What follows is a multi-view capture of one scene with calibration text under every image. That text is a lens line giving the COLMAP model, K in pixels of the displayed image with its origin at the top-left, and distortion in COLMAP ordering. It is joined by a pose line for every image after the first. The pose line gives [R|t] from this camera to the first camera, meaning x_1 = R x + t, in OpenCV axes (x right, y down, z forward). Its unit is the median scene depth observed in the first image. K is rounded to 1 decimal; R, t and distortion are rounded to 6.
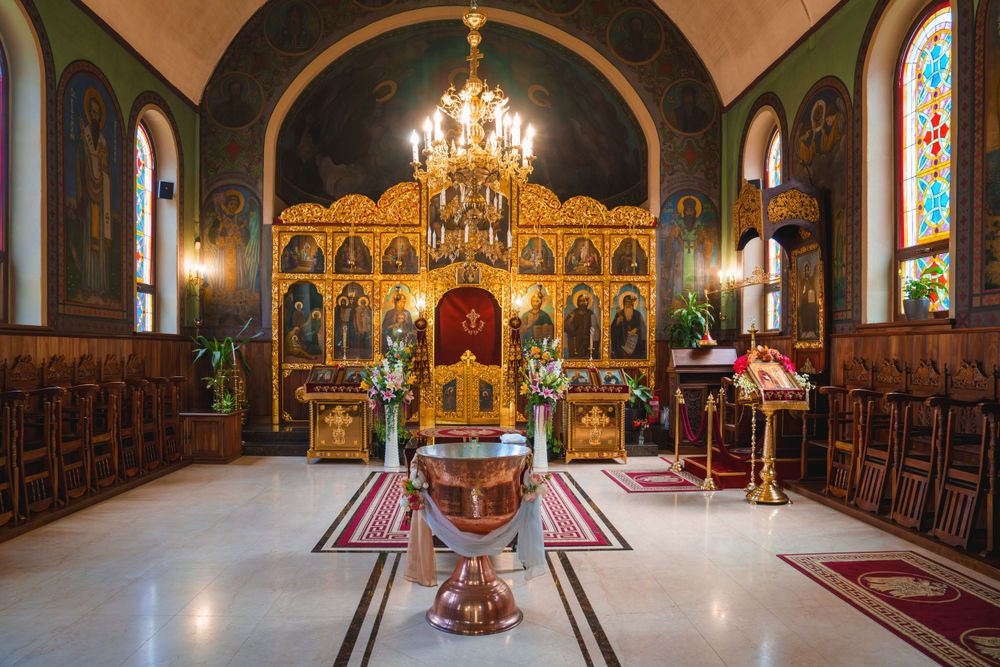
lens RADIAL K [[721.3, 0, 484.6], [0, 721.3, 376.3], [0, 0, 1]] dist [-0.092270, 0.066402]
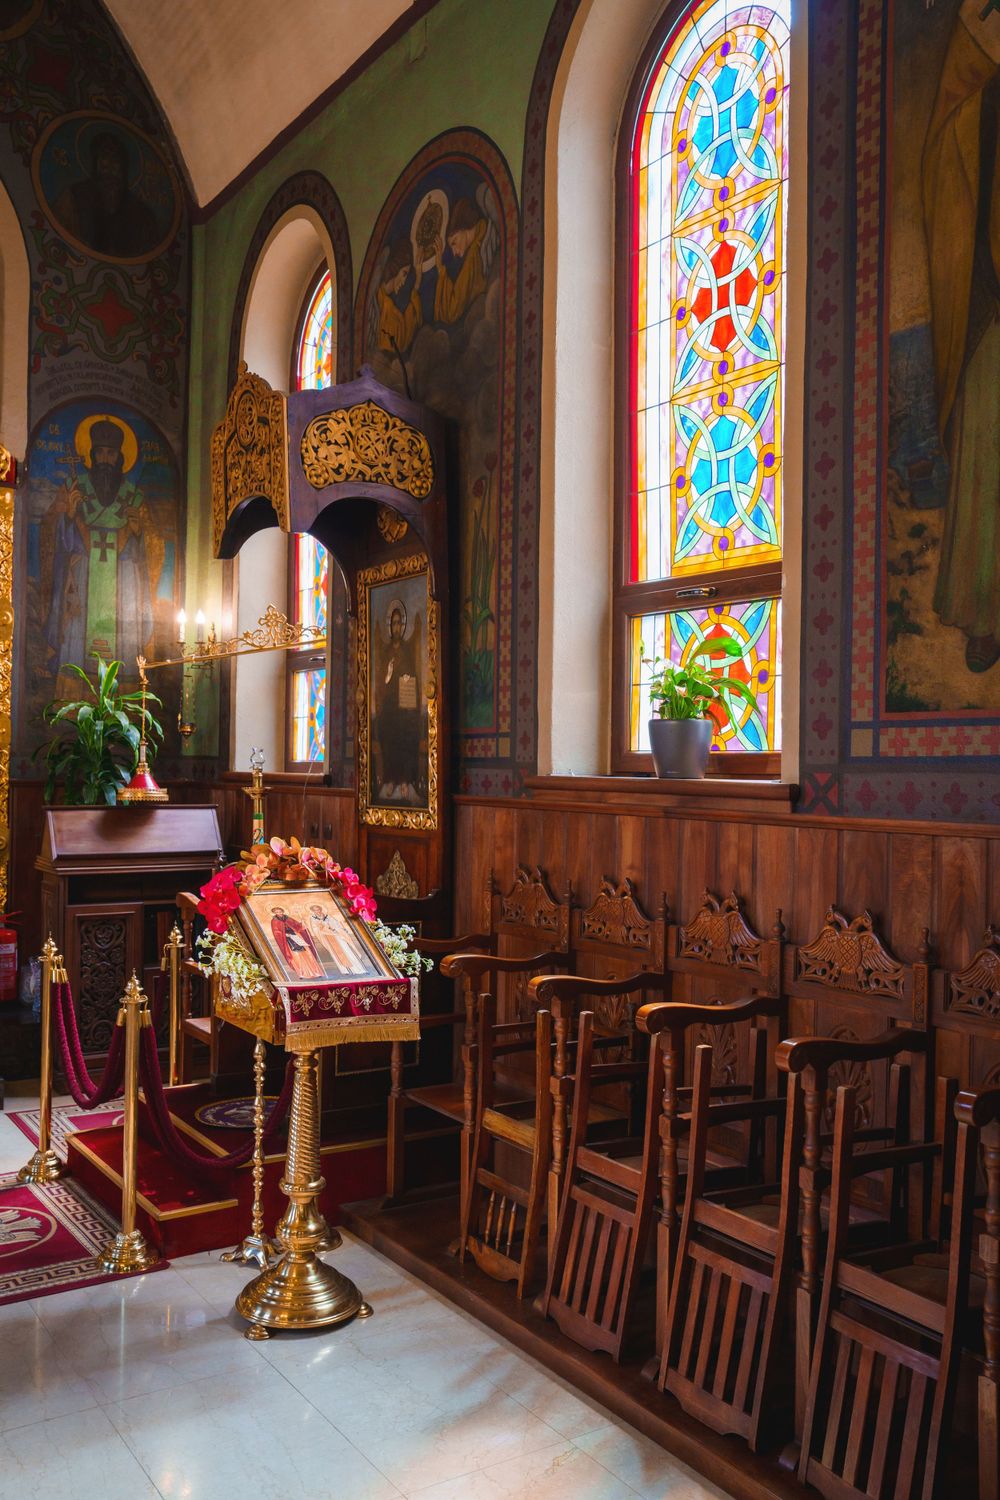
lens RADIAL K [[1341.0, 0, 500.0], [0, 1341.0, 750.0], [0, 0, 1]] dist [-0.035015, 0.131889]
pose [[0.858220, 0.019400, 0.512915, 0.141093], [0.000604, 0.999247, -0.038803, -0.056852], [-0.513282, 0.033611, 0.857562, 0.375318]]
